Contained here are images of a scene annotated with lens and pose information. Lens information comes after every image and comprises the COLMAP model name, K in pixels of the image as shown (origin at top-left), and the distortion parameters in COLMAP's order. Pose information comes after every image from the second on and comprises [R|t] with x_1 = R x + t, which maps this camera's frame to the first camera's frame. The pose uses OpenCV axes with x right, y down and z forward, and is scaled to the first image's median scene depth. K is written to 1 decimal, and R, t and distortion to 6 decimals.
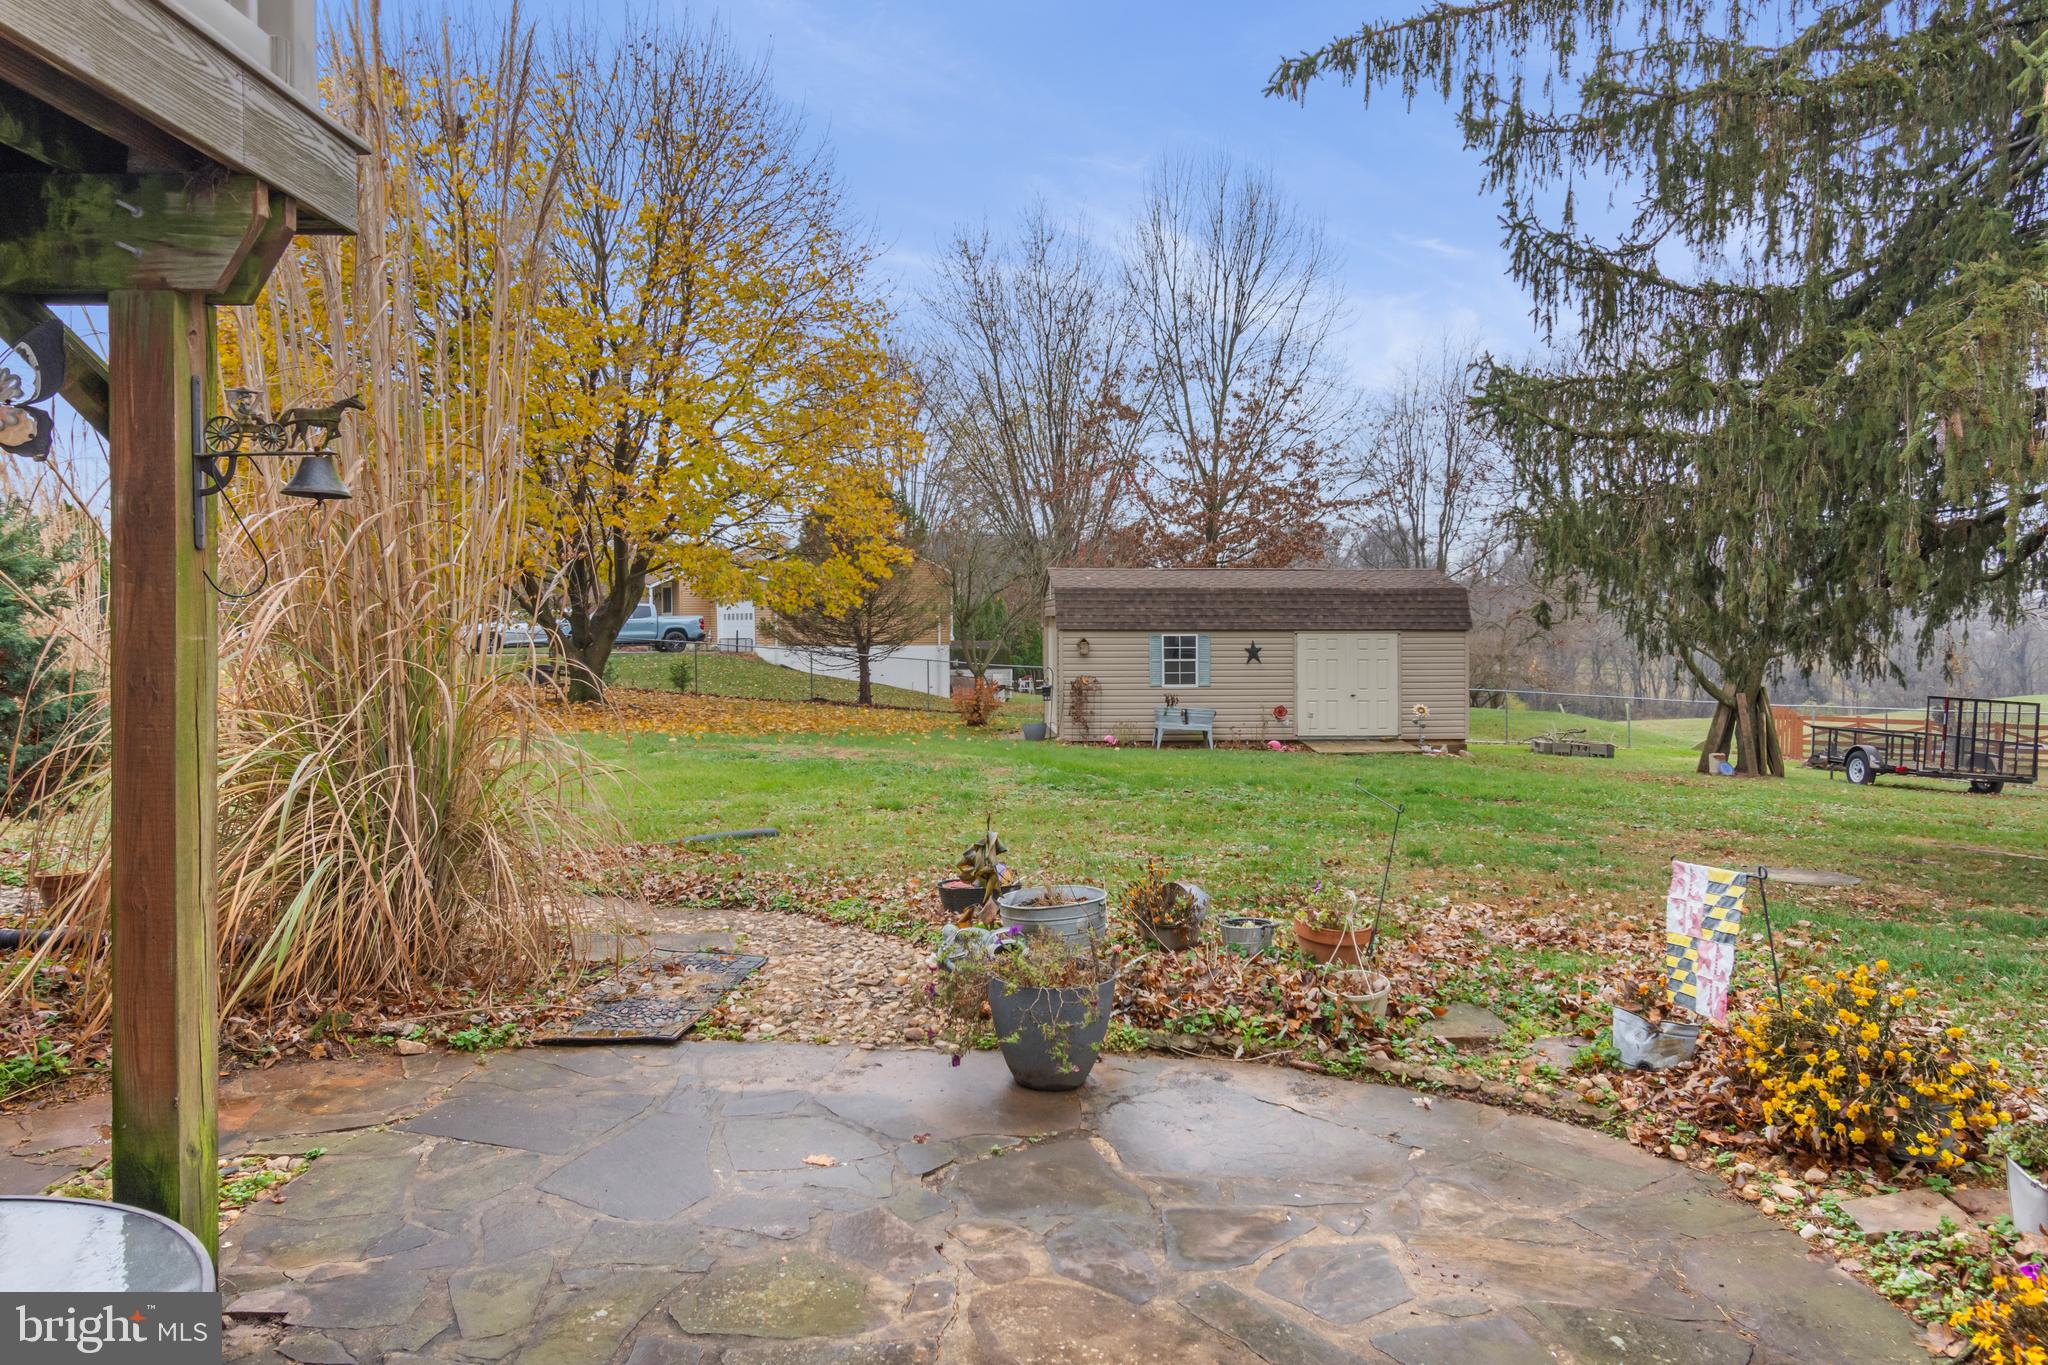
lens RADIAL K [[1328.5, 0, 1018.7], [0, 1328.5, 735.7], [0, 0, 1]] dist [-0.003172, -0.000398]
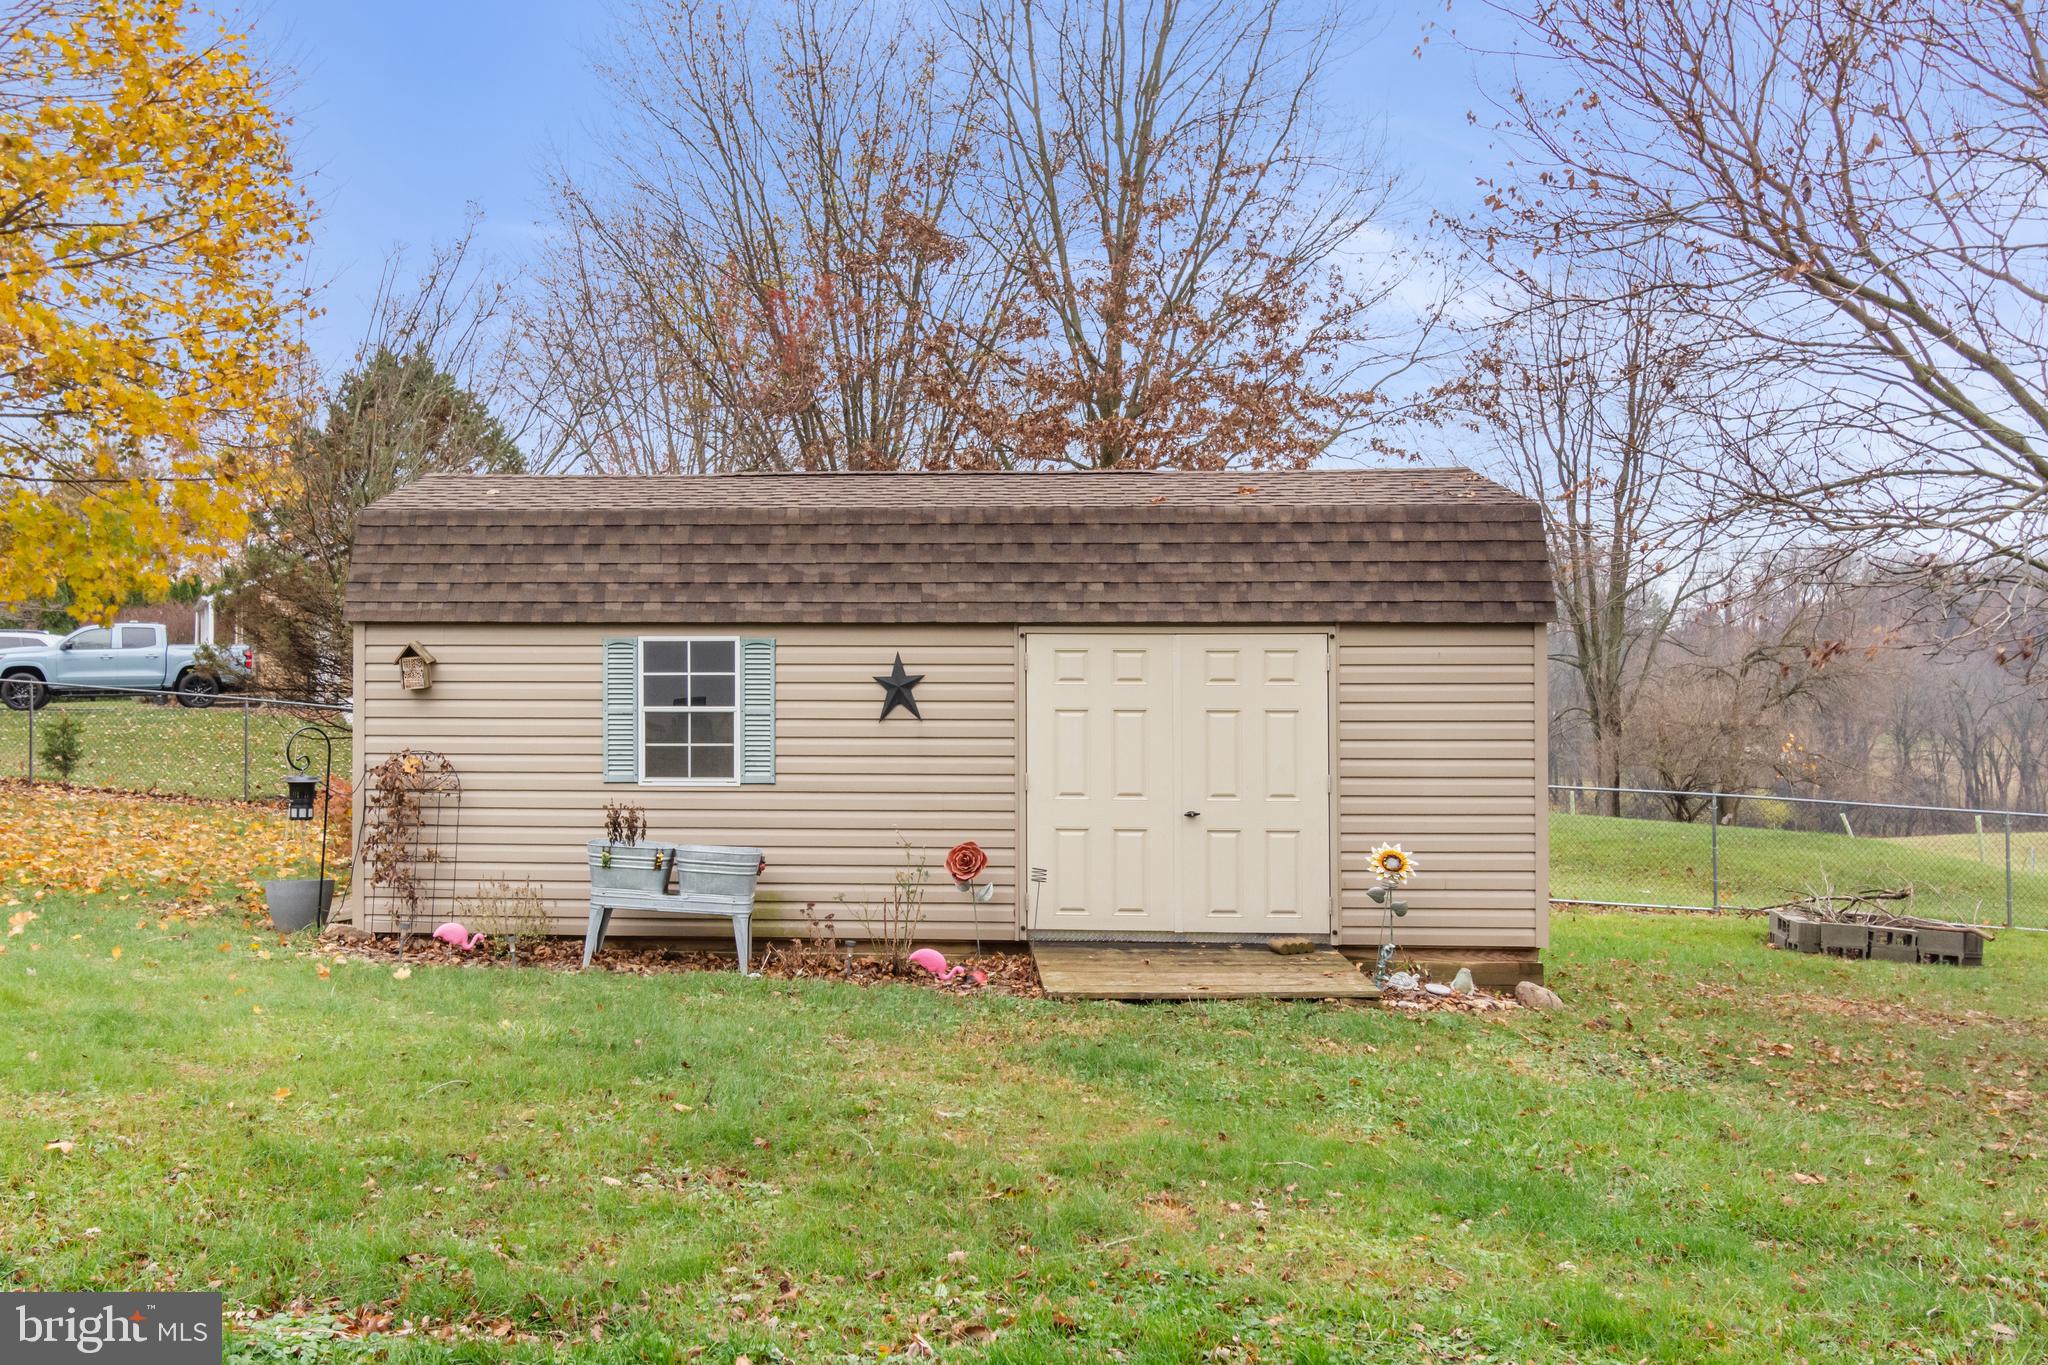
lens RADIAL K [[1675.7, 0, 895.5], [0, 1675.7, 744.8], [0, 0, 1]] dist [-0.002238, -0.007854]
pose [[0.991644, 0.005870, -0.128868, 0.231741], [-0.012472, 0.998647, -0.050487, -0.025414], [0.128397, 0.051672, 0.990376, 0.562633]]
